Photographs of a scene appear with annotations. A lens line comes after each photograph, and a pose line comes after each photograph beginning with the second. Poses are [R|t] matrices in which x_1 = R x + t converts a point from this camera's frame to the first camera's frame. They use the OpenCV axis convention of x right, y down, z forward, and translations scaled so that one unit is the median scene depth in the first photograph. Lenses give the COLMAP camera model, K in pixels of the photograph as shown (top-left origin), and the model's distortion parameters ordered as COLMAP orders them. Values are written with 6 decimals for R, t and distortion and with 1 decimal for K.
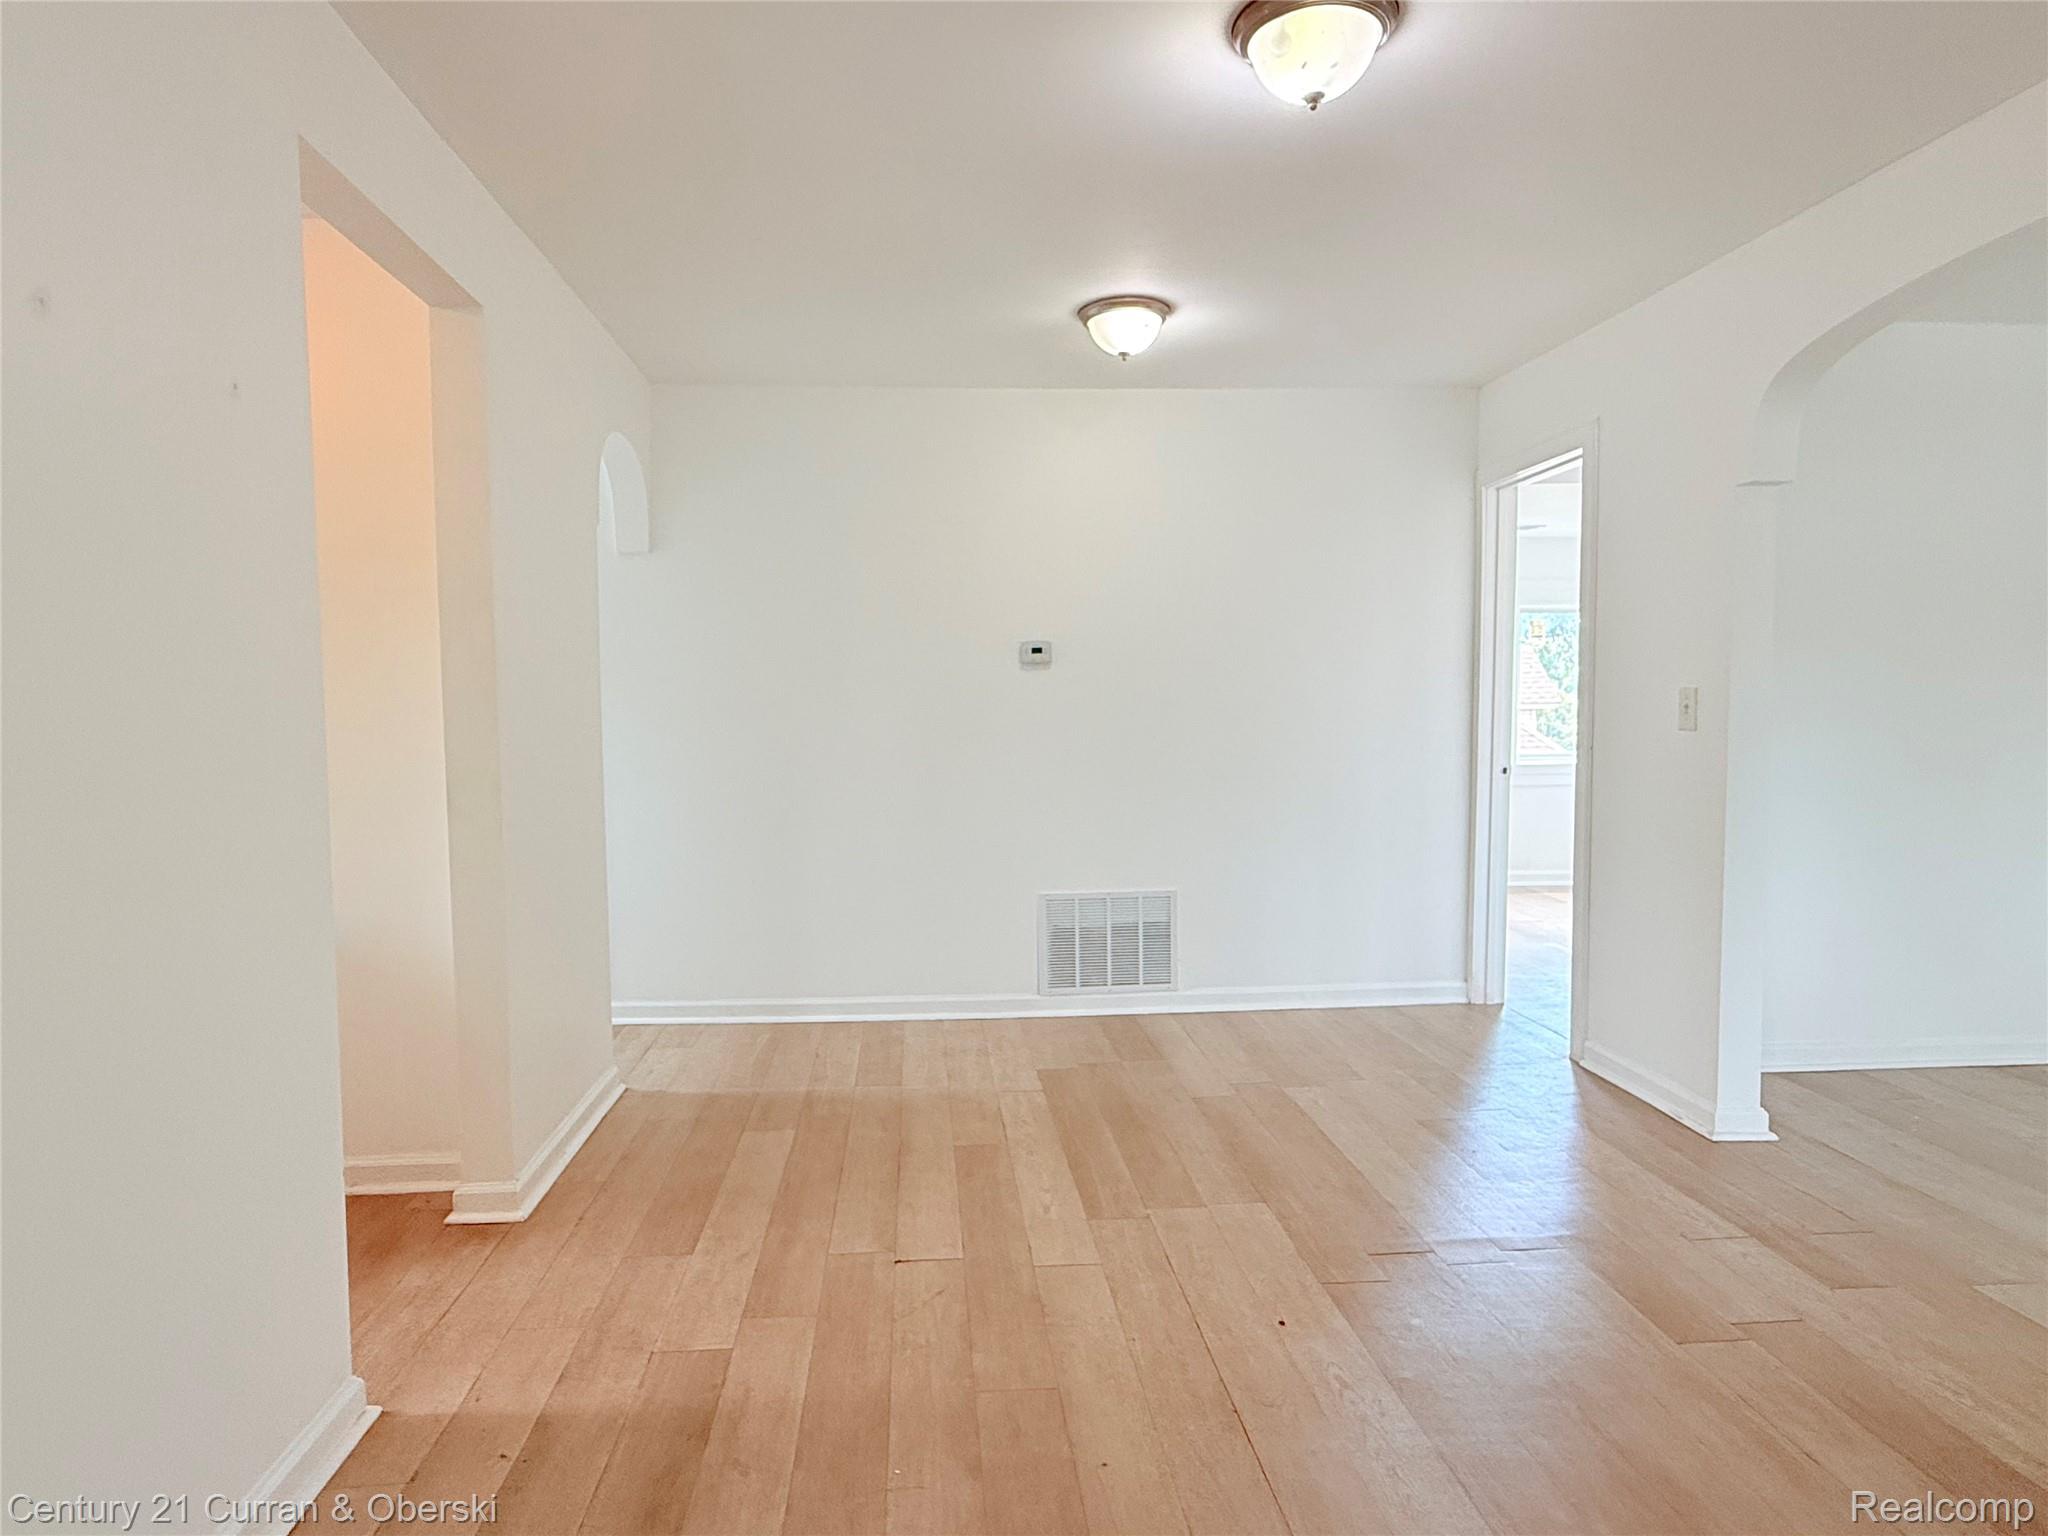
lens RADIAL K [[1196.5, 0, 1018.1], [0, 1196.5, 763.3], [0, 0, 1]] dist [0.009395, 0.000961]
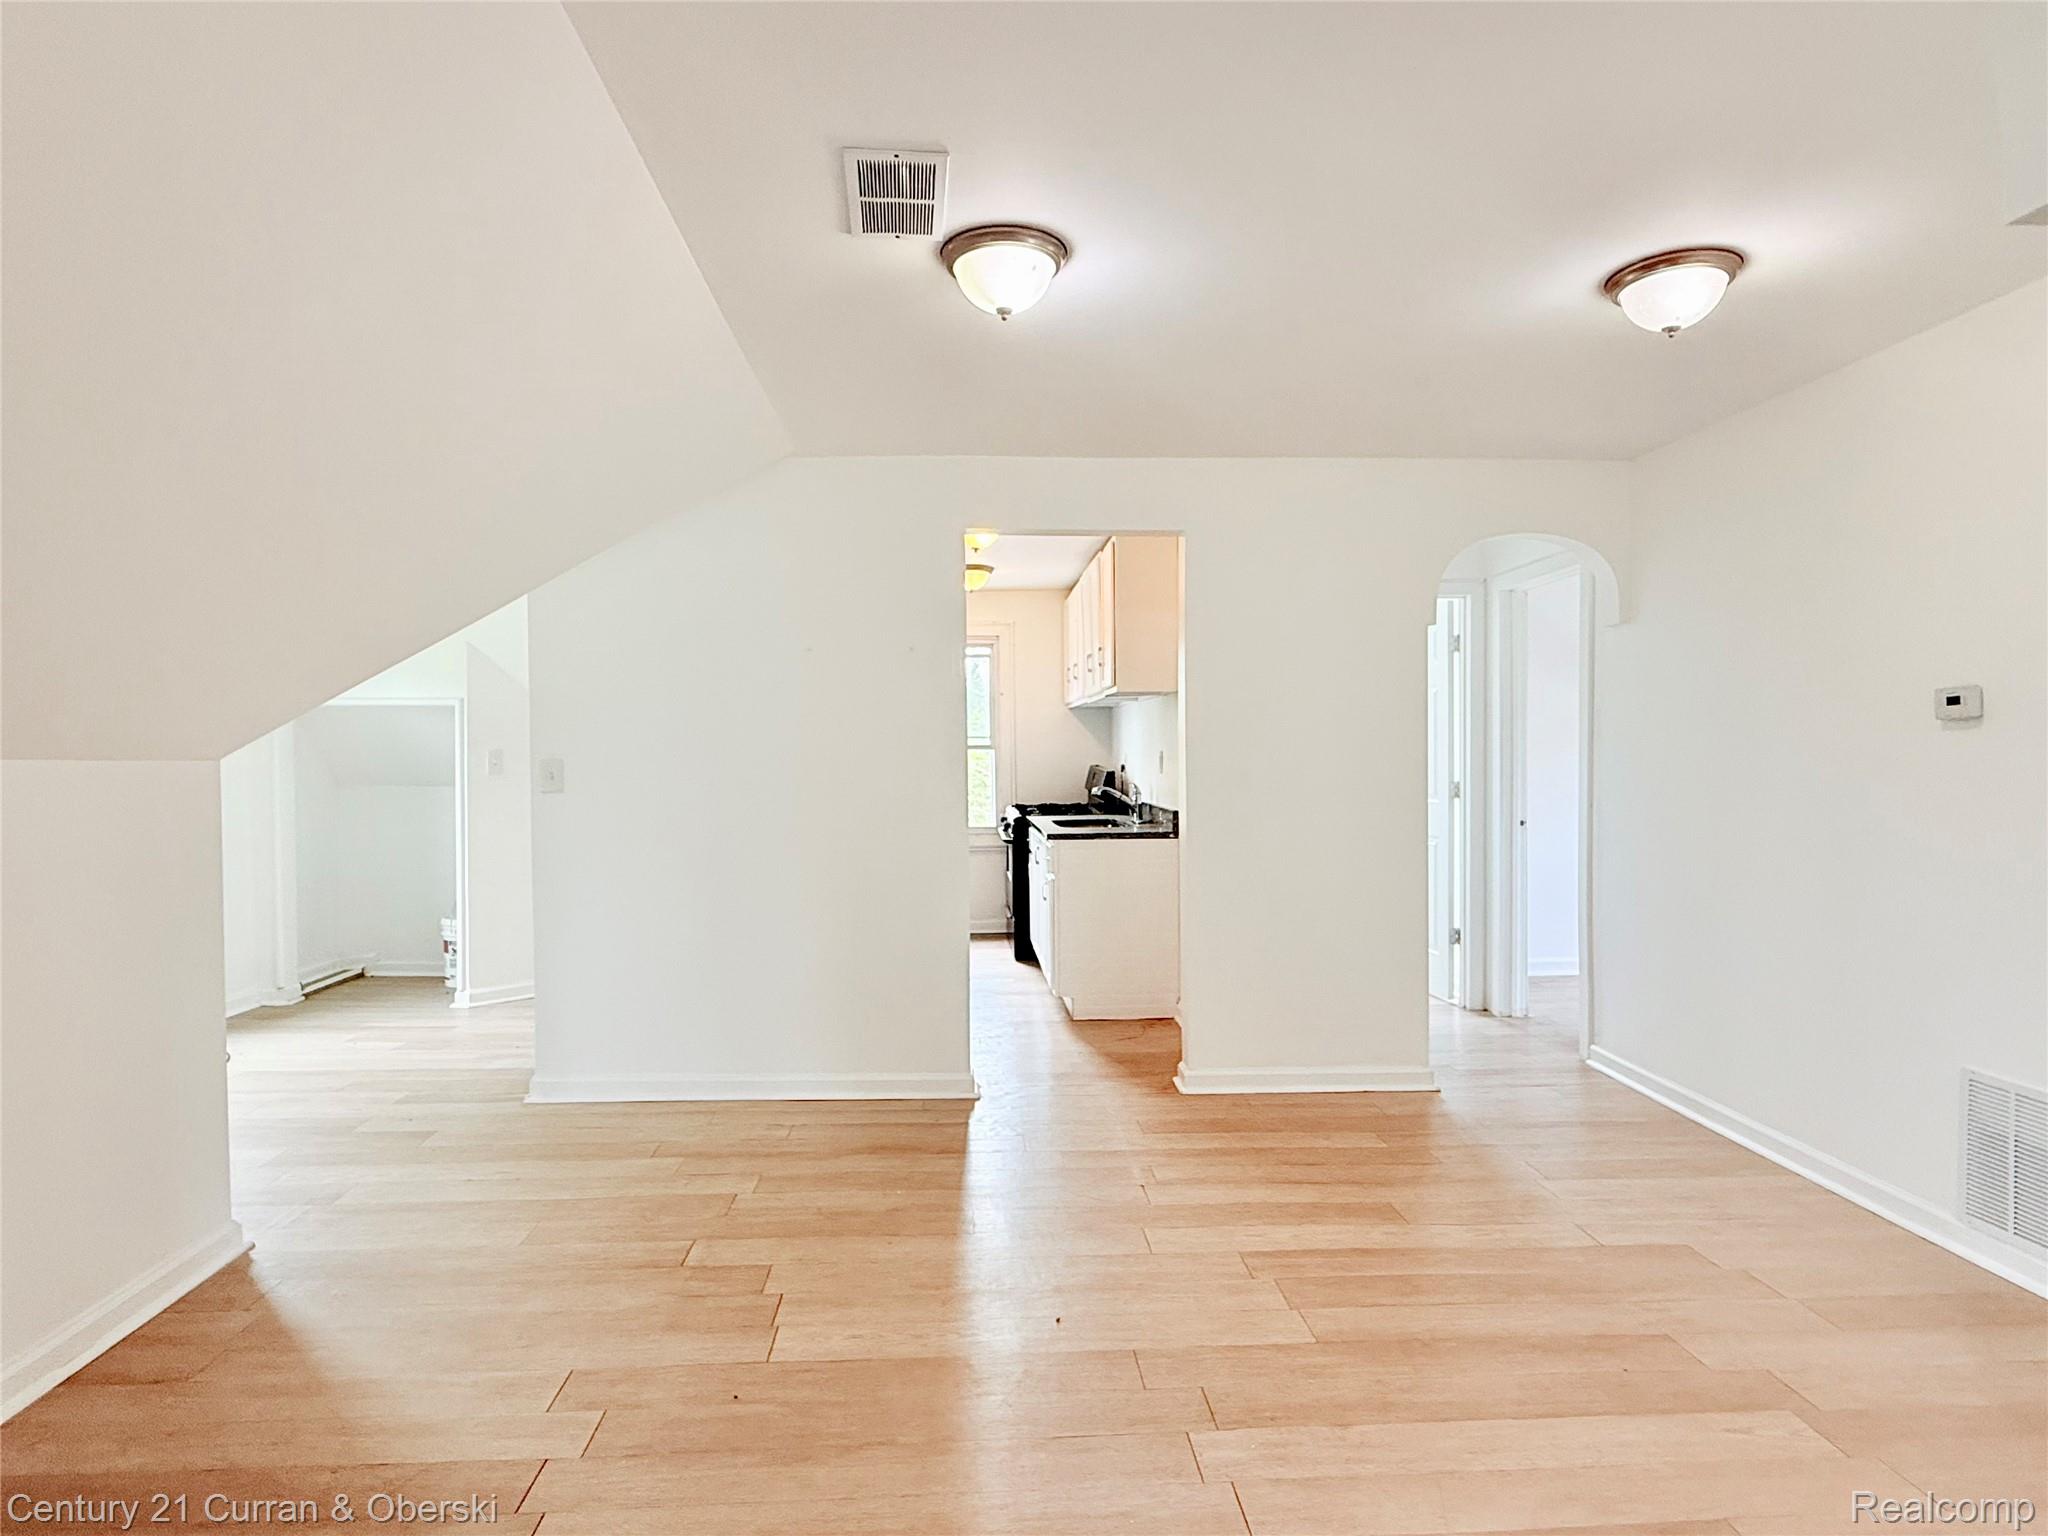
lens RADIAL K [[1129.0, 0, 1022.0], [0, 1129.0, 767.5], [0, 0, 1]] dist [-0.002649, -0.000497]
pose [[-0.033057, 0.016771, -0.999313, 0.948311], [-0.050352, 0.998562, 0.018425, -0.060287], [0.998184, 0.050927, -0.032165, 0.710696]]
